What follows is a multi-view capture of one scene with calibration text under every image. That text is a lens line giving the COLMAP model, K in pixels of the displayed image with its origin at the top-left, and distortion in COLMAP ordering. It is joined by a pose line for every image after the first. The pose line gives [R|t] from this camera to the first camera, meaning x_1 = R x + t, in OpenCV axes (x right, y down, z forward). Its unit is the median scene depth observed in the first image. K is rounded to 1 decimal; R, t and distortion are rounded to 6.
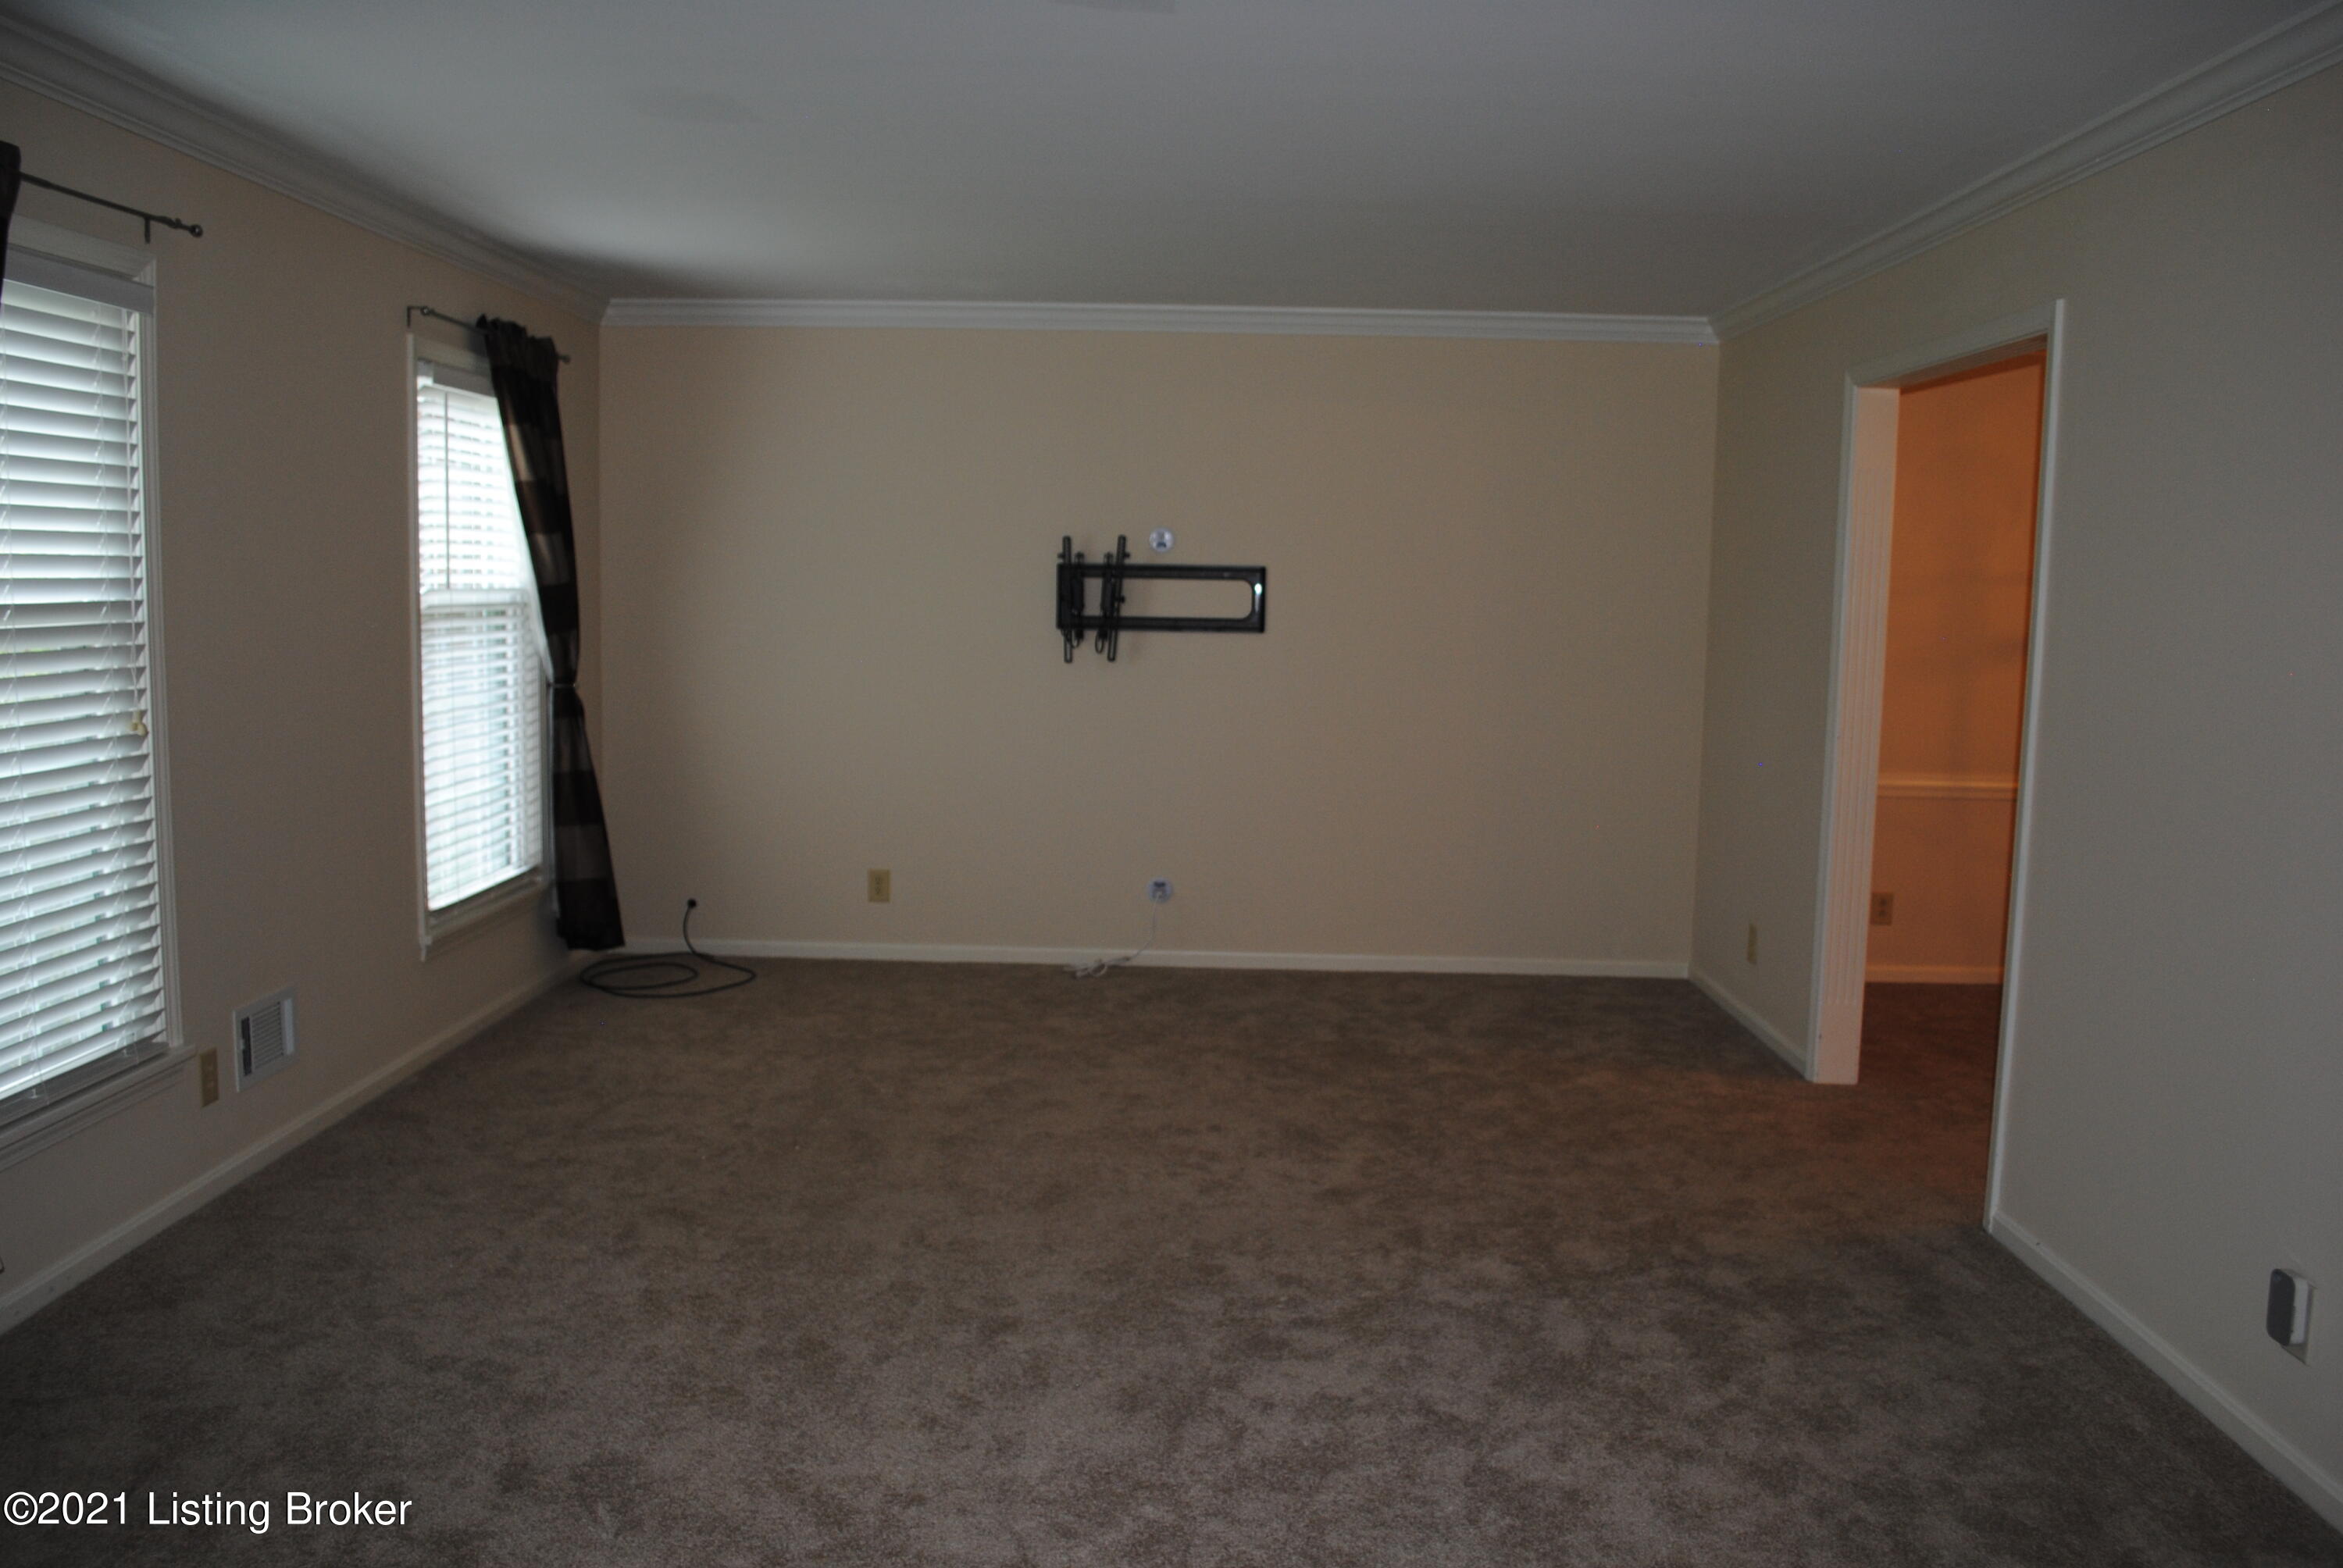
lens RADIAL K [[1833.9, 0, 1169.1], [0, 1833.9, 786.2], [0, 0, 1]] dist [-0.081791, 0.009033]
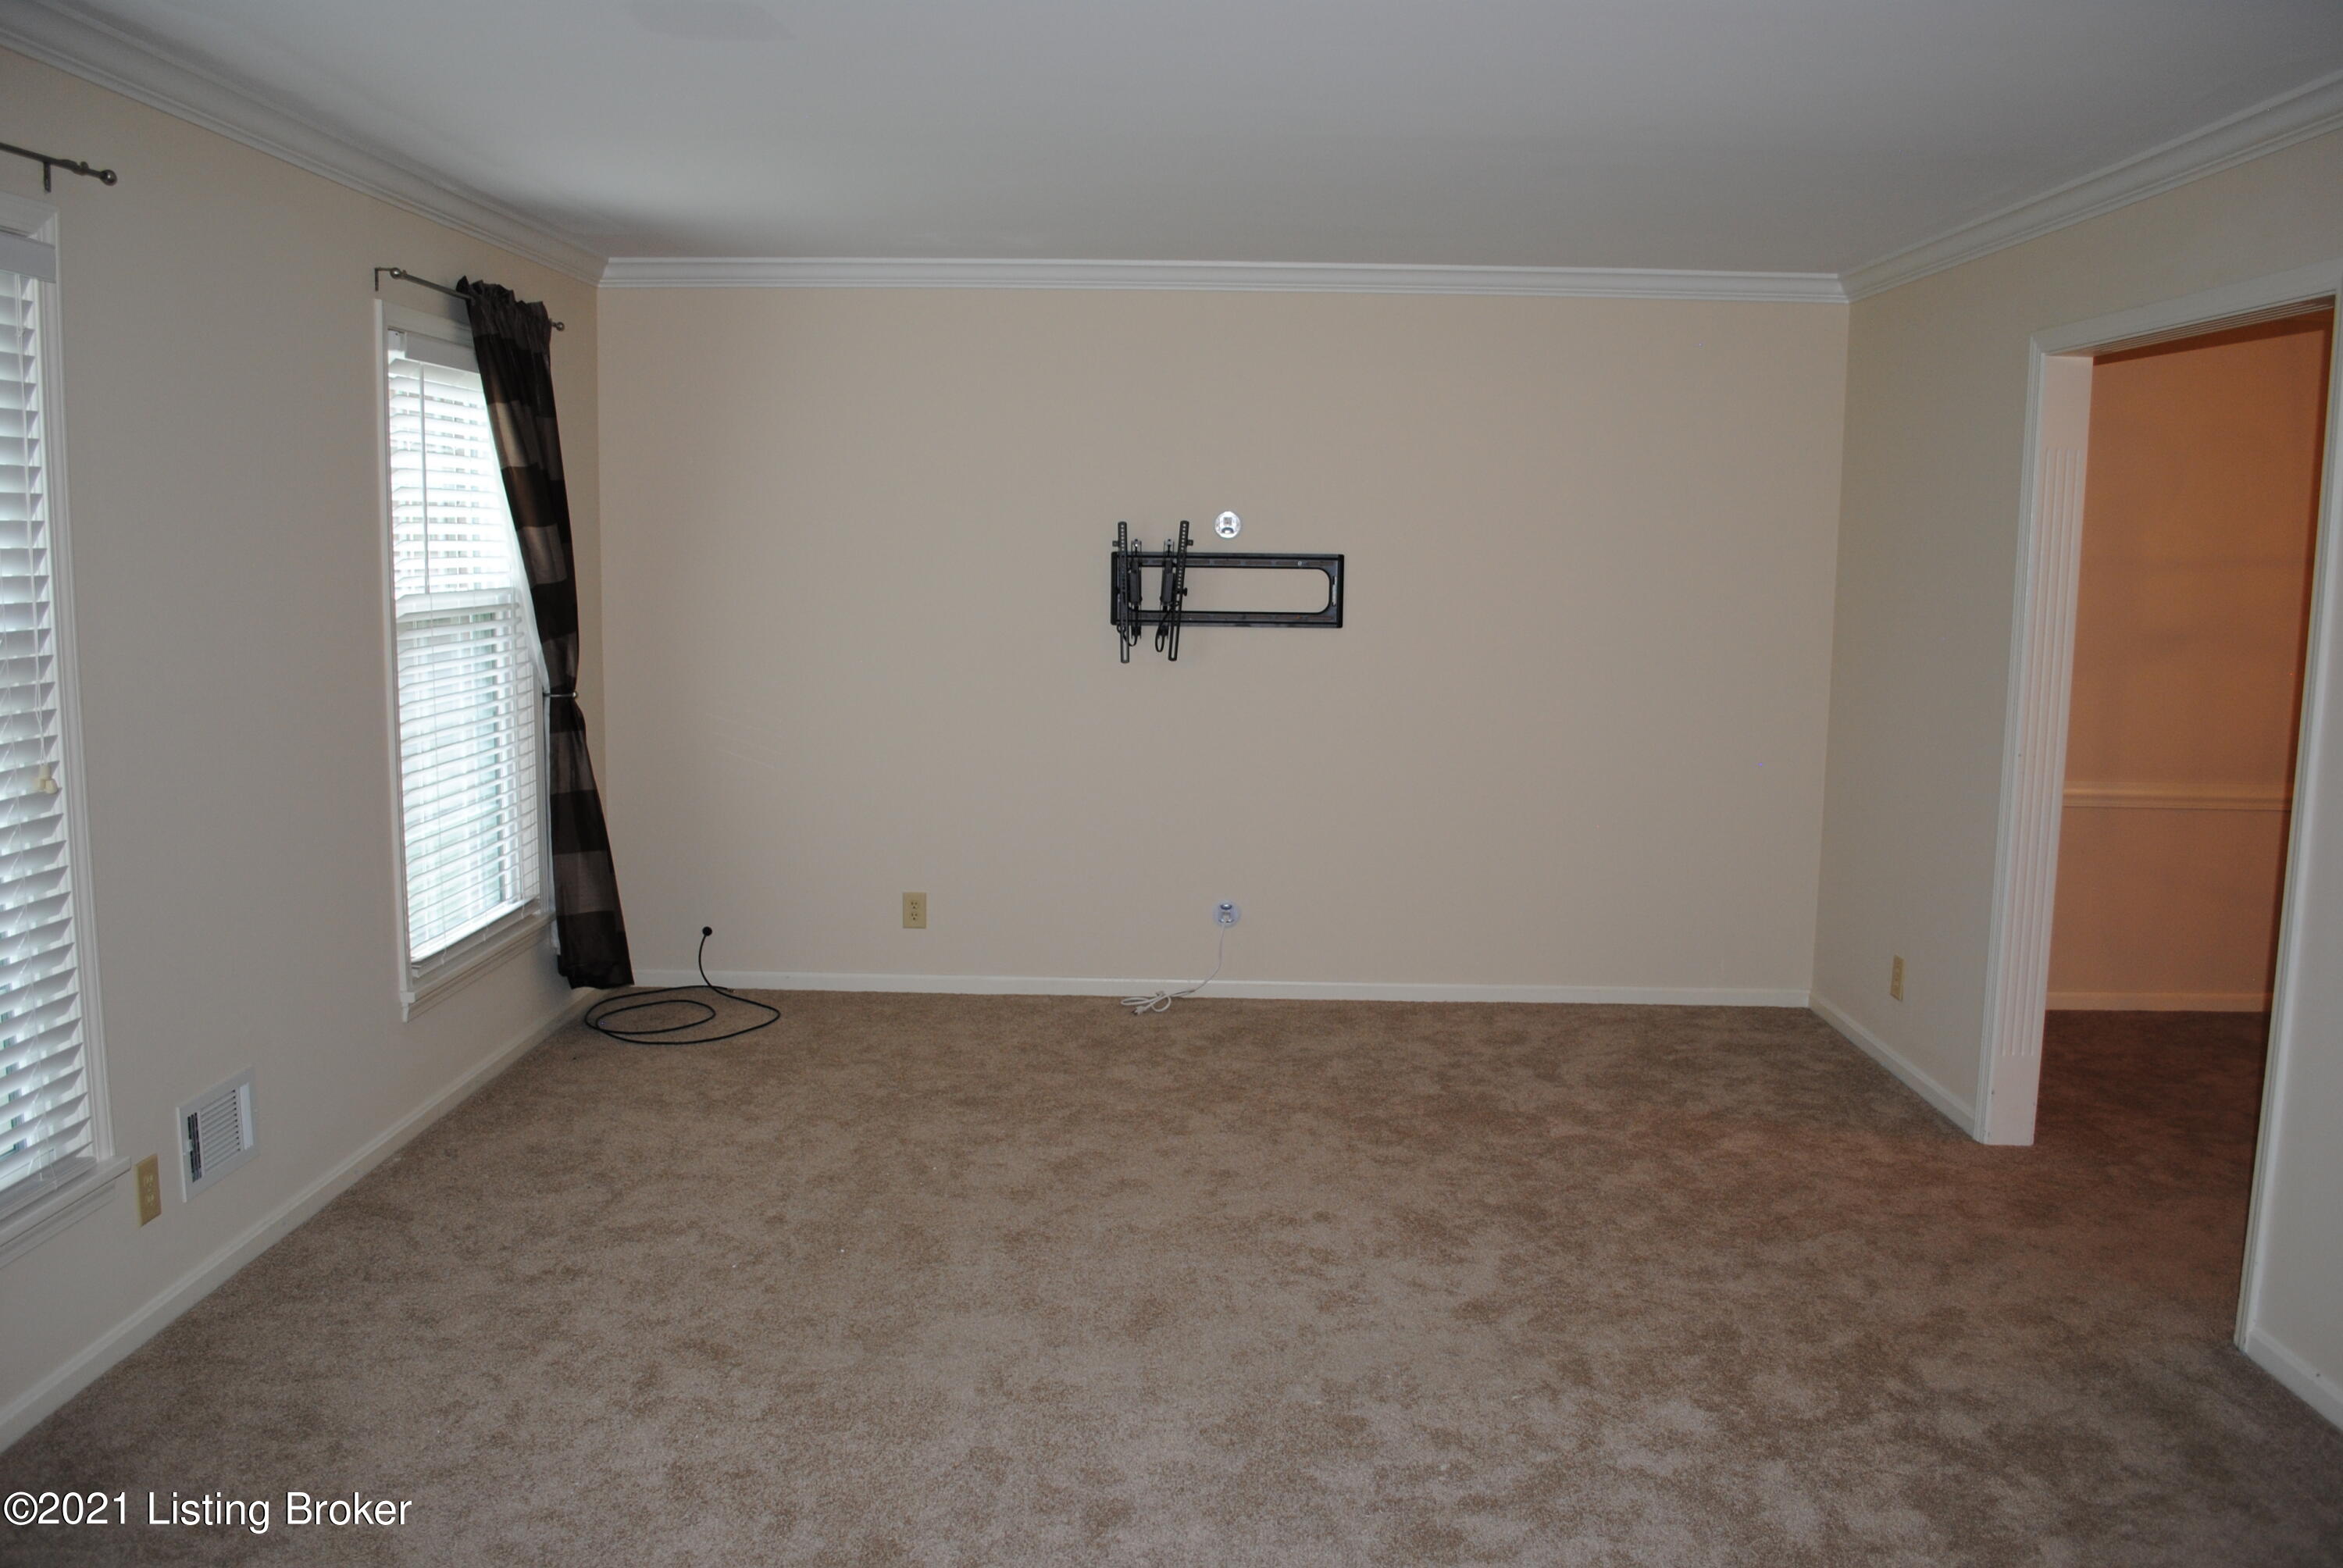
lens RADIAL K [[1833.9, 0, 1173.0], [0, 1833.9, 782.8], [0, 0, 1]] dist [-0.081791, 0.009033]
pose [[0.999978, -0.006046, 0.002788, -0.047129], [0.005989, 0.999779, 0.020149, -0.036698], [-0.002909, -0.020132, 0.999793, 0.140334]]
